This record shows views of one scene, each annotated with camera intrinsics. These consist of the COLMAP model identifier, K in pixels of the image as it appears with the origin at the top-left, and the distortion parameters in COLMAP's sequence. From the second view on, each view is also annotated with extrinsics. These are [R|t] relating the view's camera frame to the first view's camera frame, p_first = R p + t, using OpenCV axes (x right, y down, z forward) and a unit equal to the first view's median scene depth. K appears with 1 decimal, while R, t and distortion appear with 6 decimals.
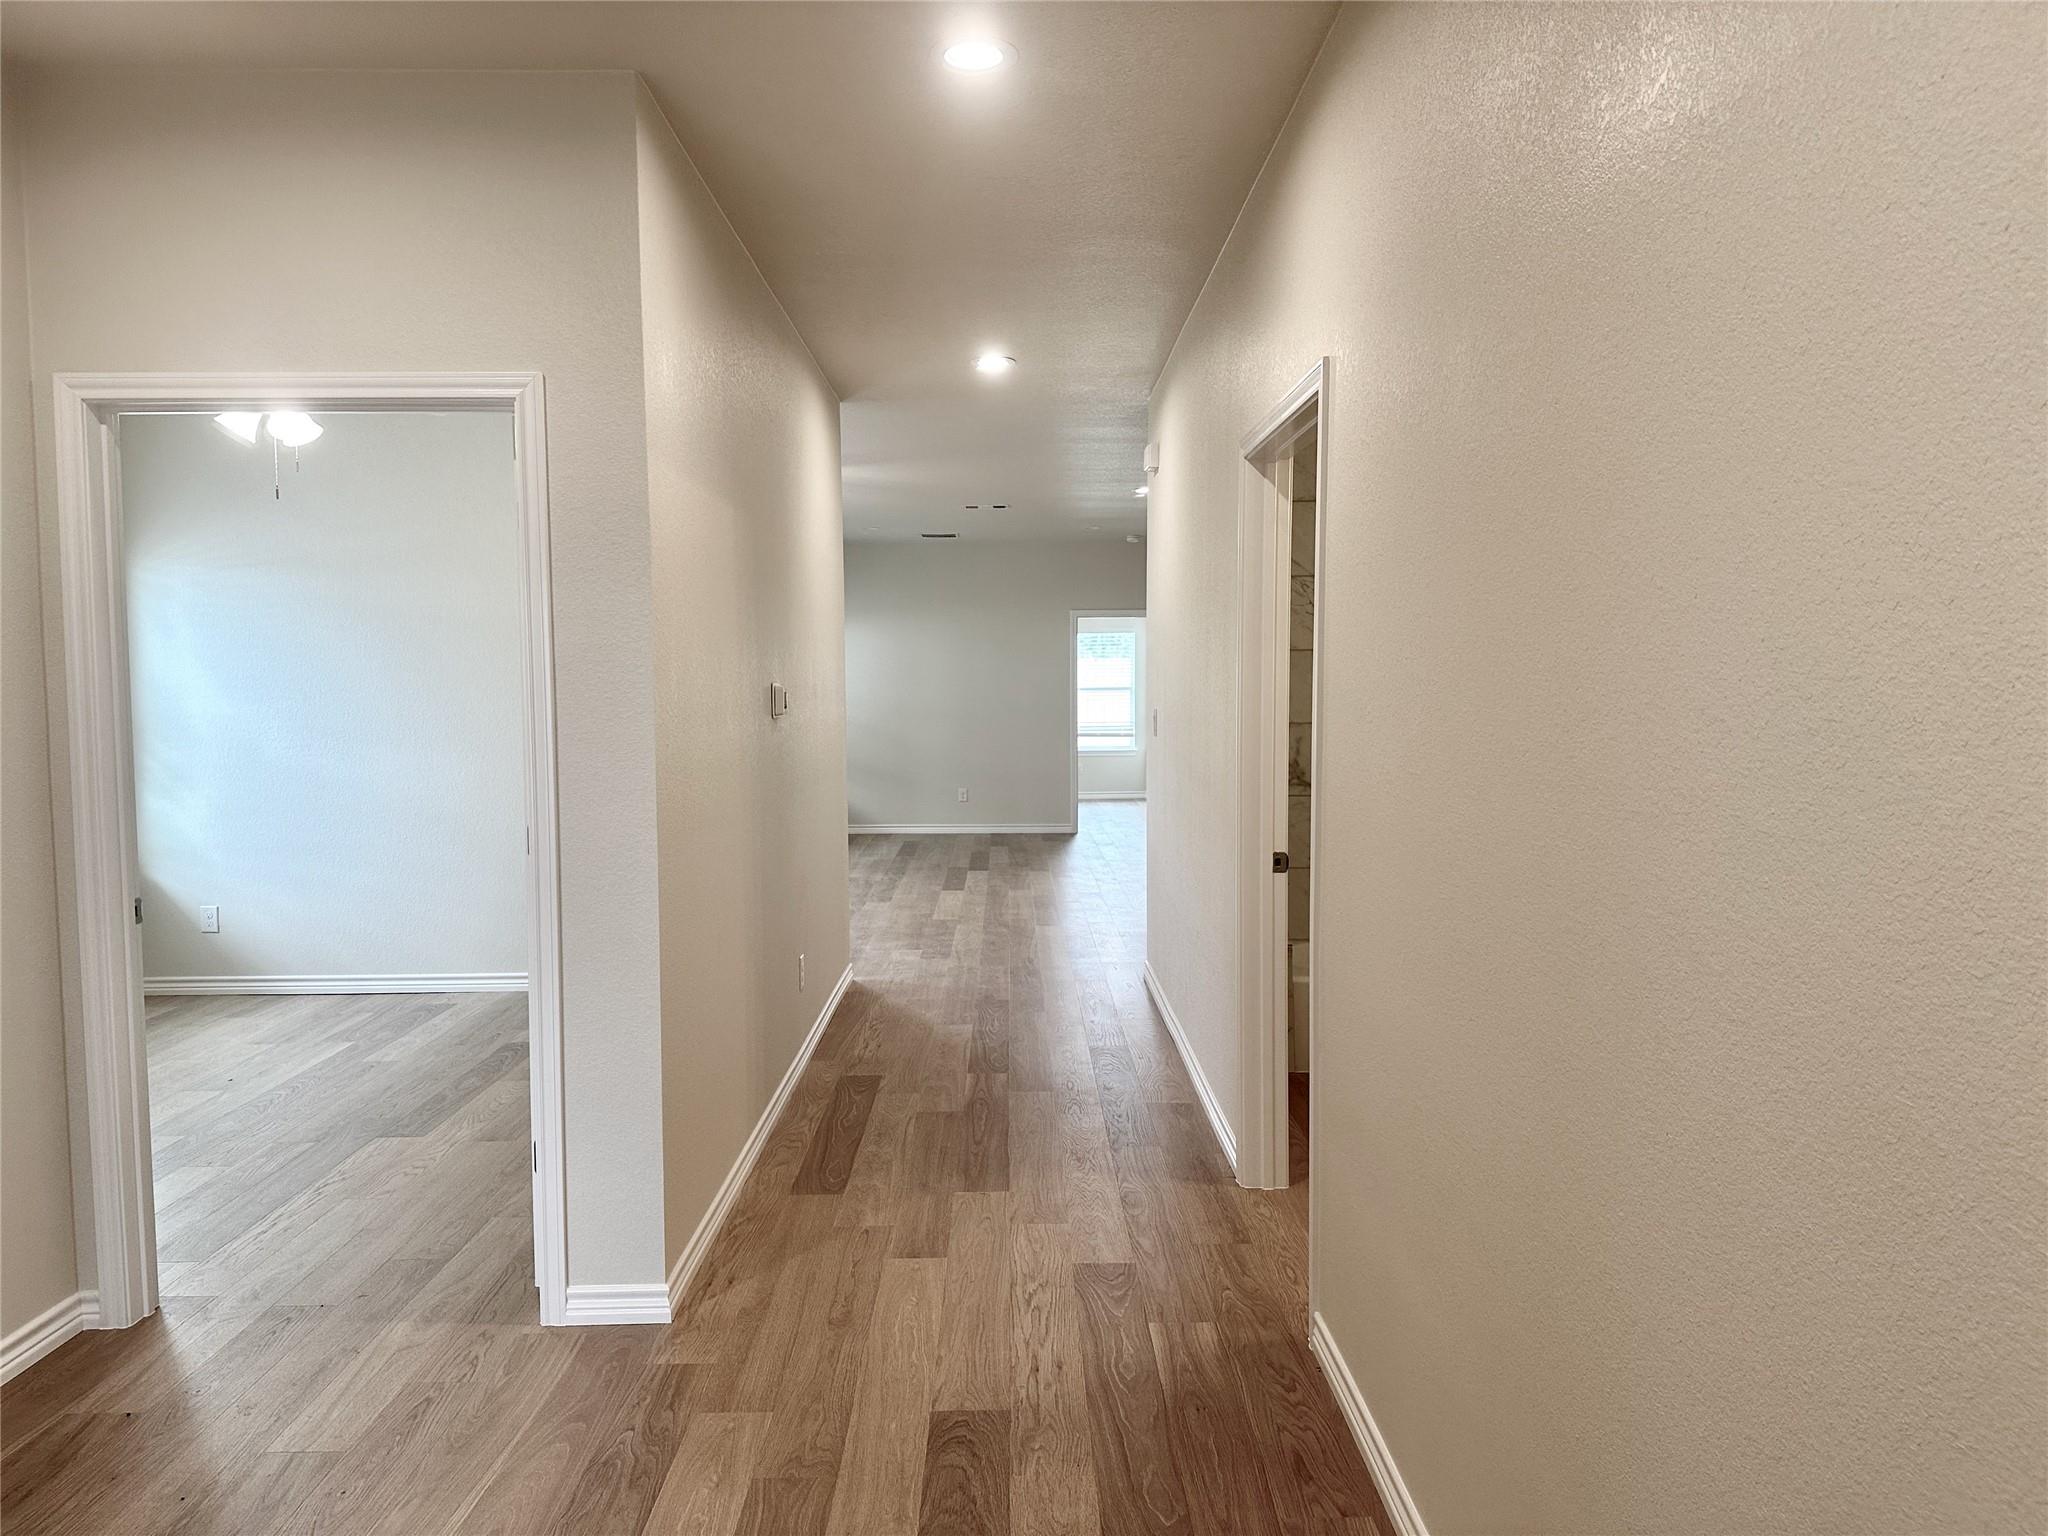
lens RADIAL K [[1436.6, 0, 1024.0], [0, 1436.6, 768.0], [0, 0, 1]] dist [0.026888, -0.030106]
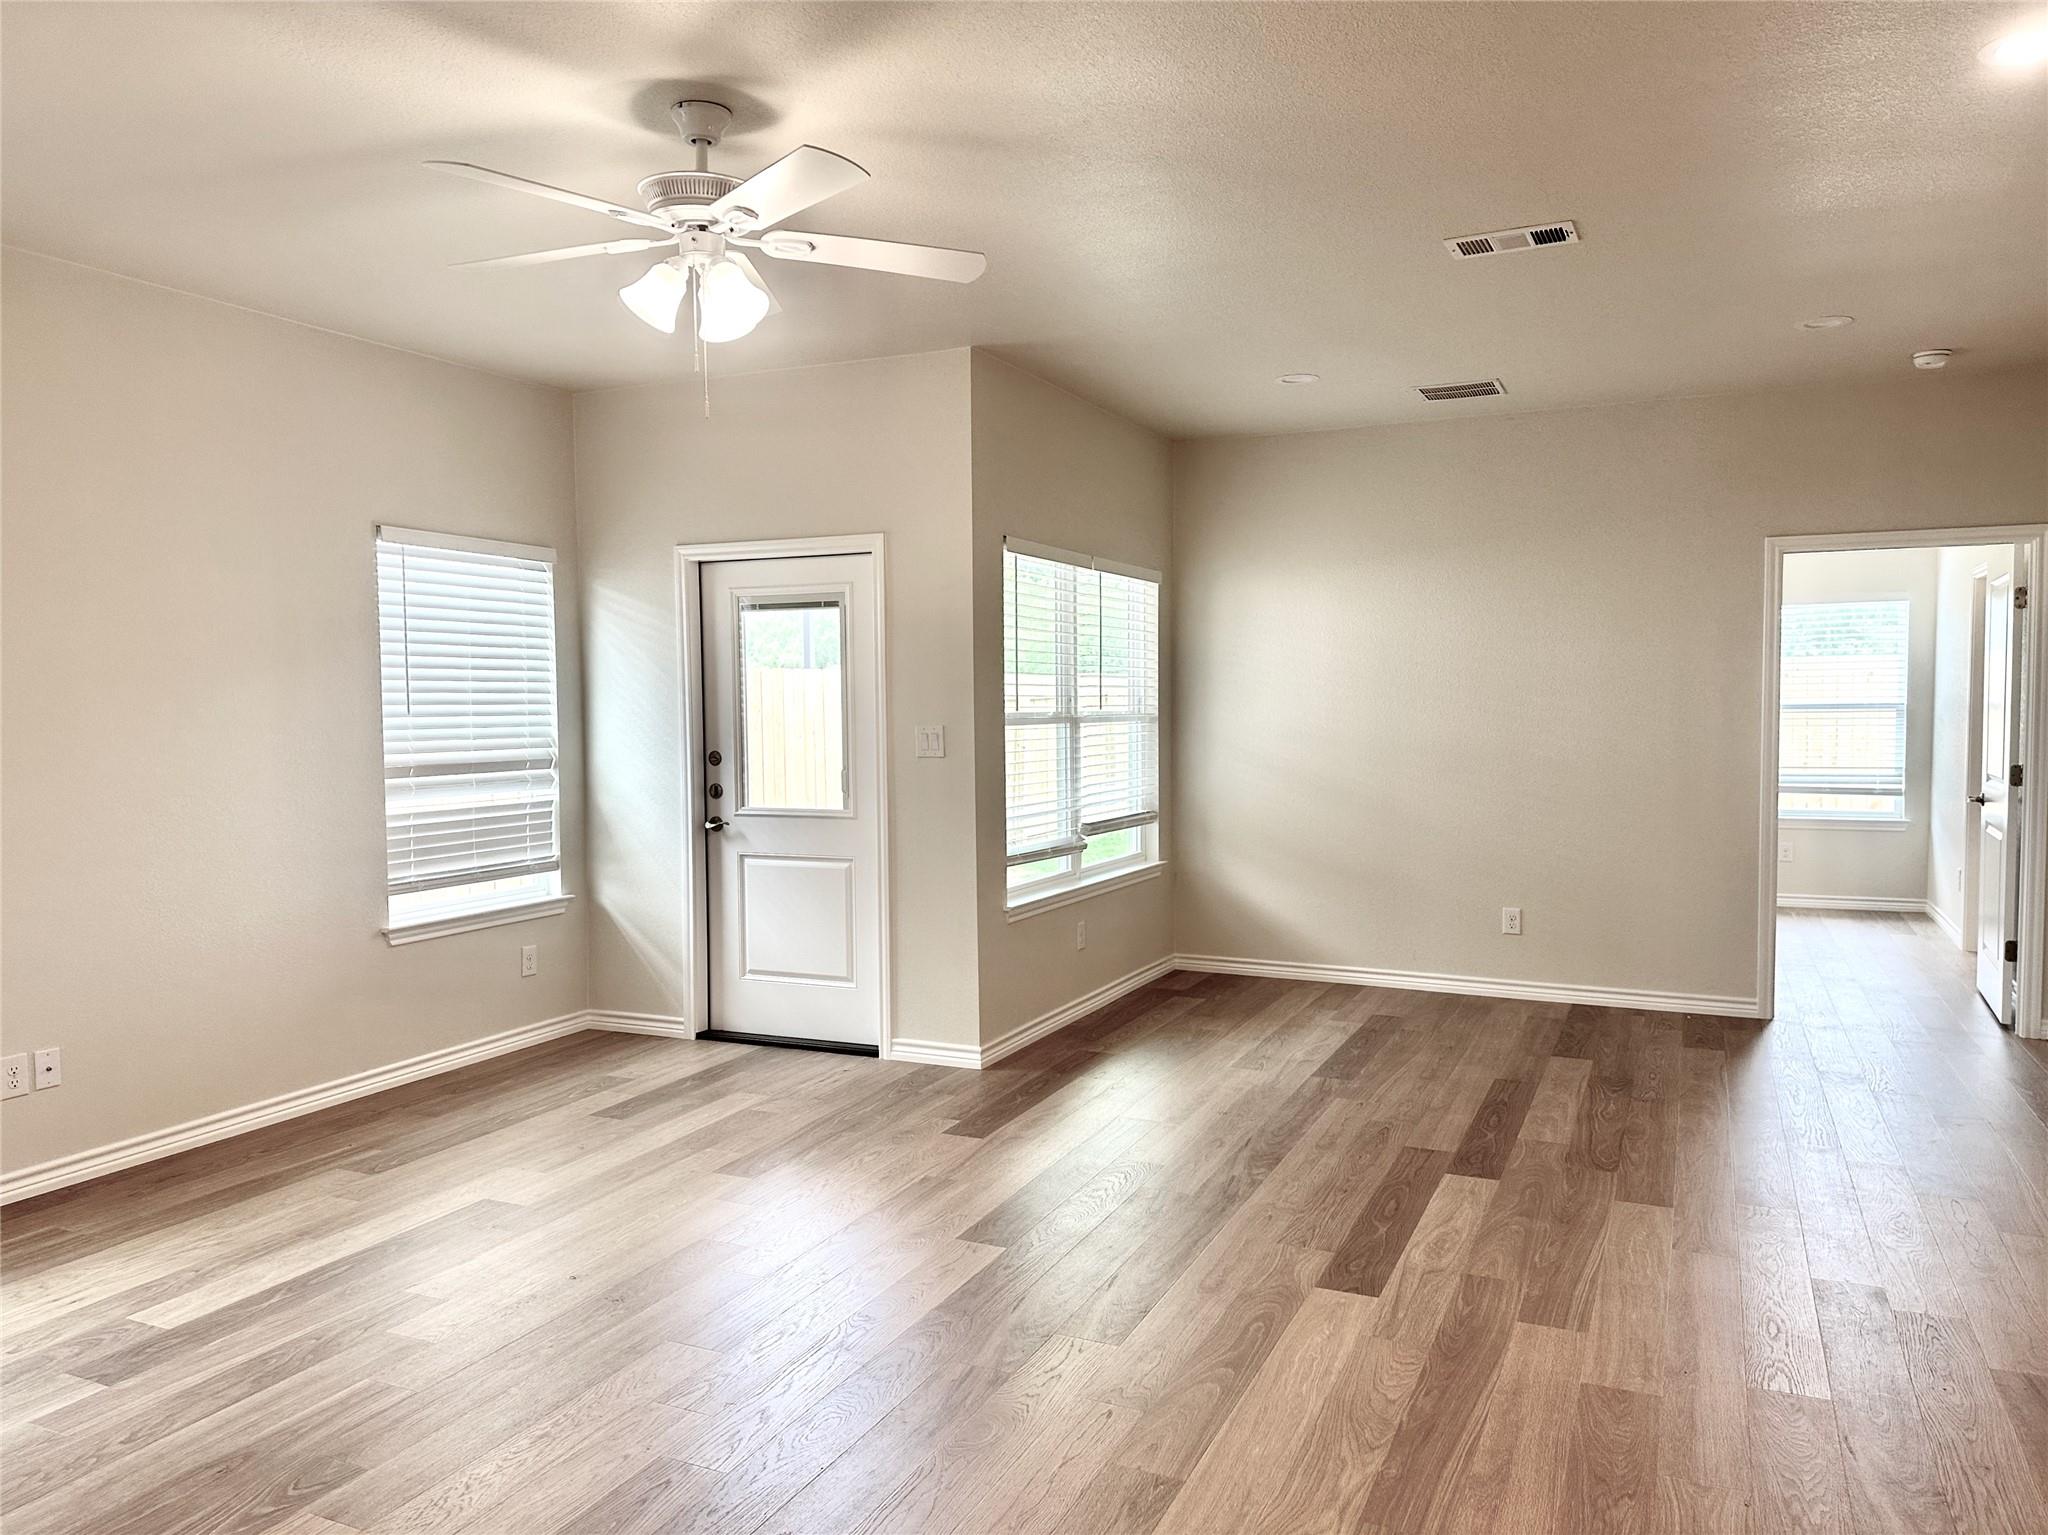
lens RADIAL K [[1300.2, 0, 1021.7], [0, 1300.2, 745.4], [0, 0, 1]] dist [-0.032673, -0.000859]
pose [[0.878537, 0.019783, -0.477265, 0.051279], [-0.028487, 0.999534, -0.011007, -0.078547], [0.476824, 0.023266, 0.878691, 1.317344]]
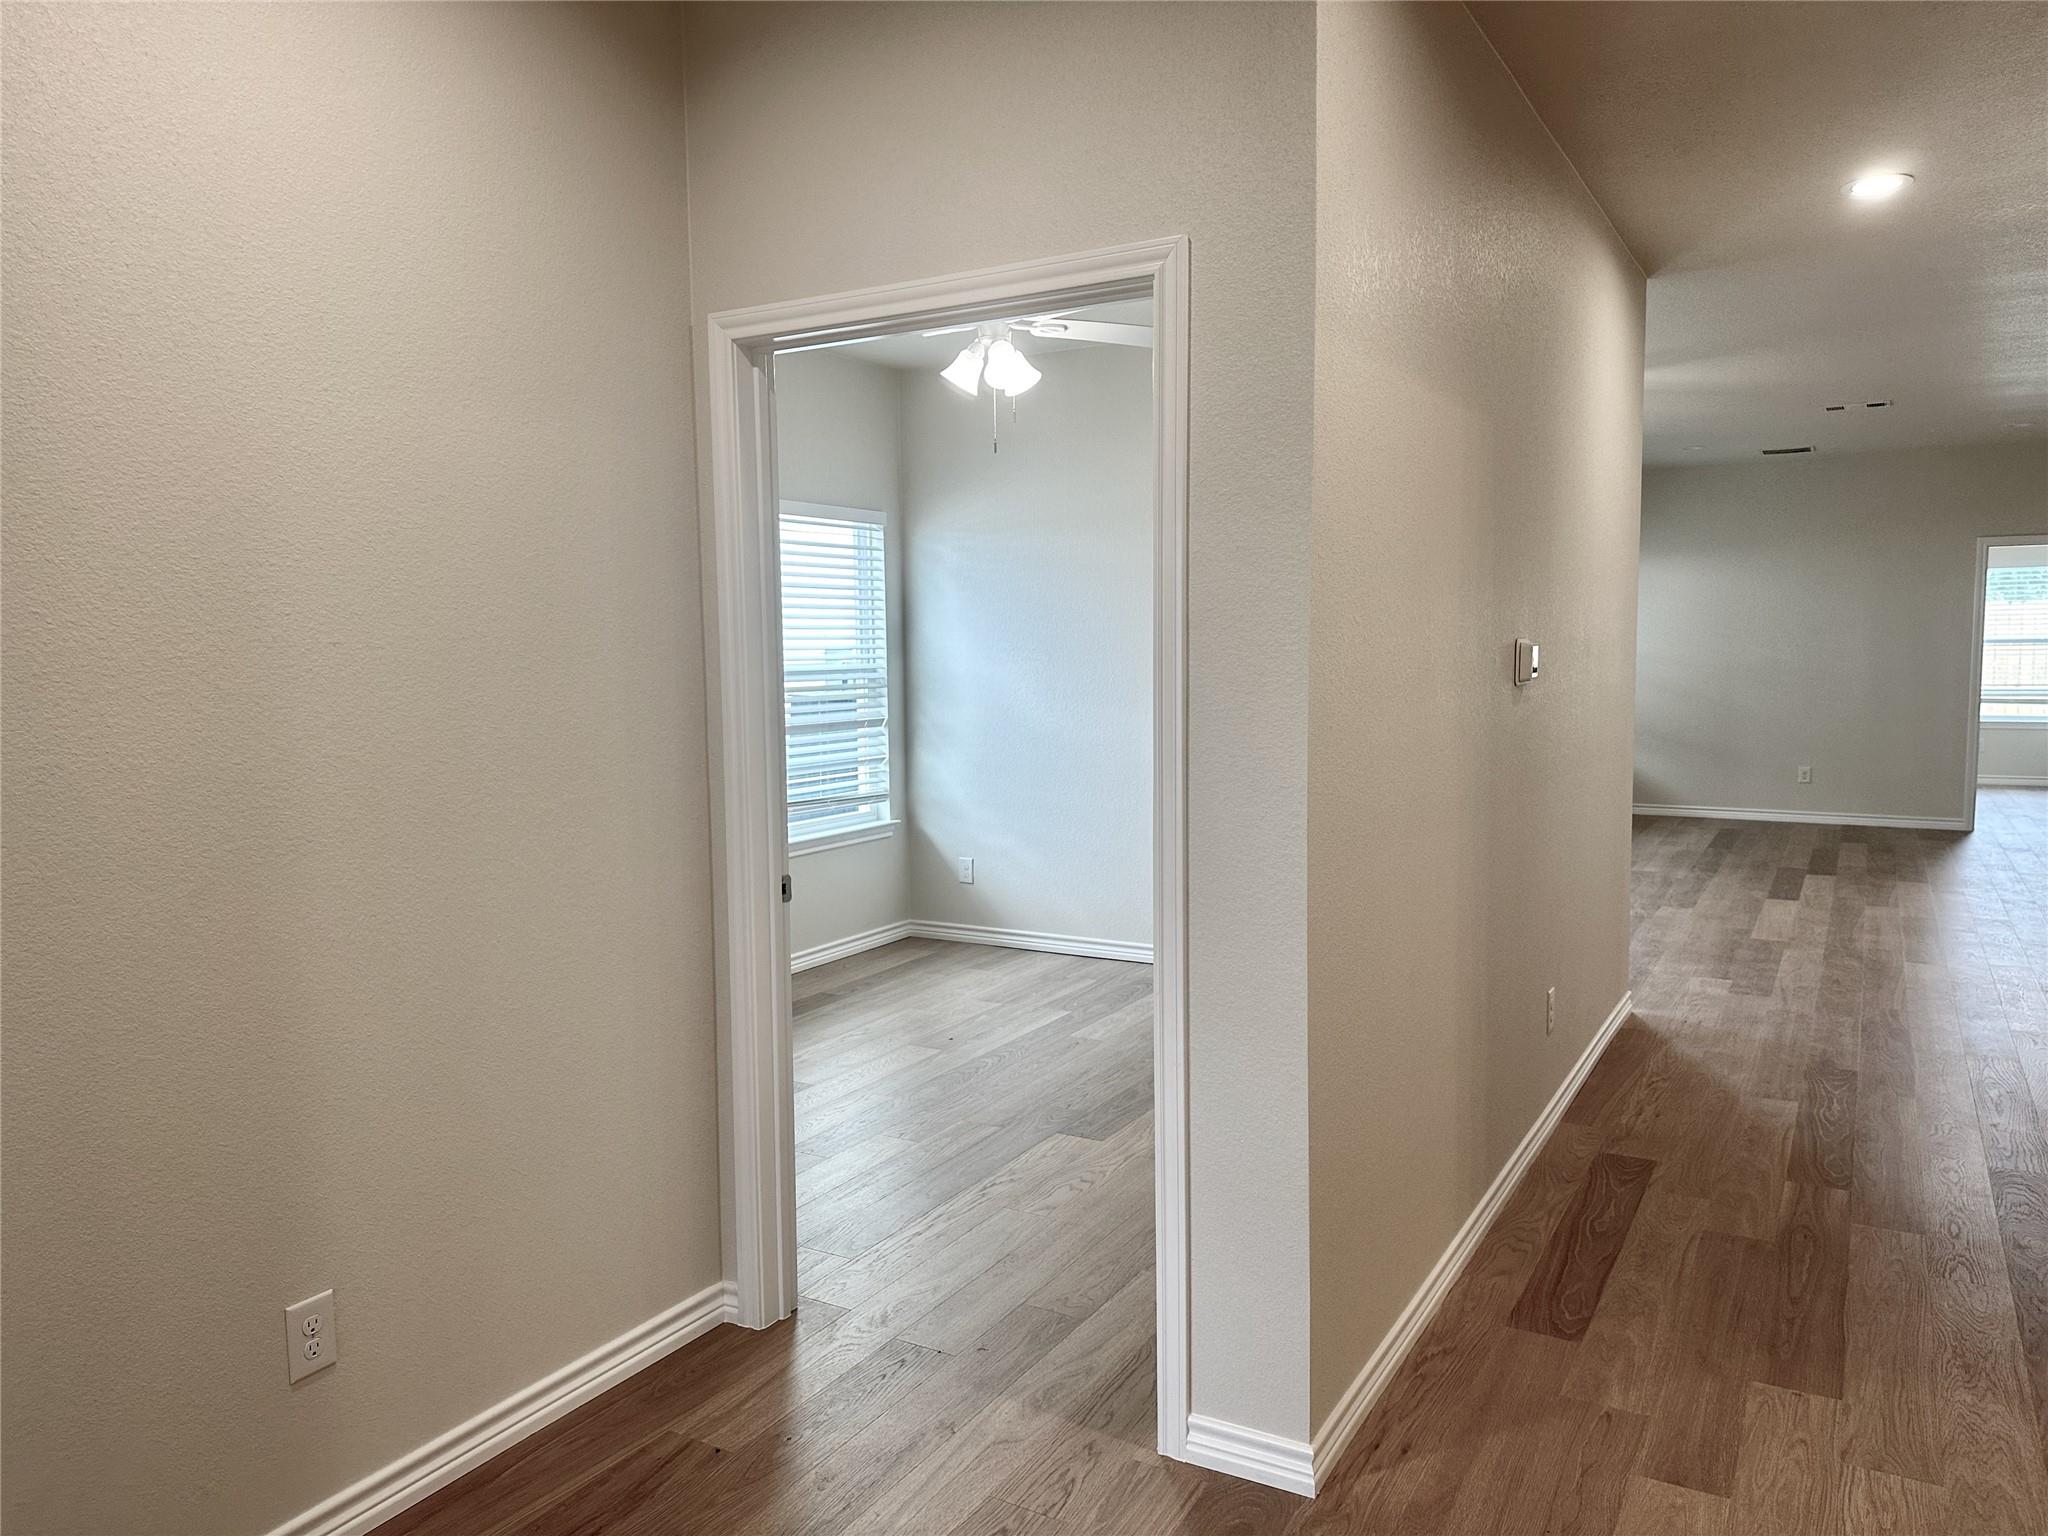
lens RADIAL K [[1436.6, 0, 1024.0], [0, 1436.6, 768.0], [0, 0, 1]] dist [0.026888, -0.030106]
pose [[0.856357, 0.044569, -0.514457, -0.003351], [-0.026697, 0.998757, 0.042085, -0.017329], [0.515693, -0.022305, 0.856483, 0.217606]]
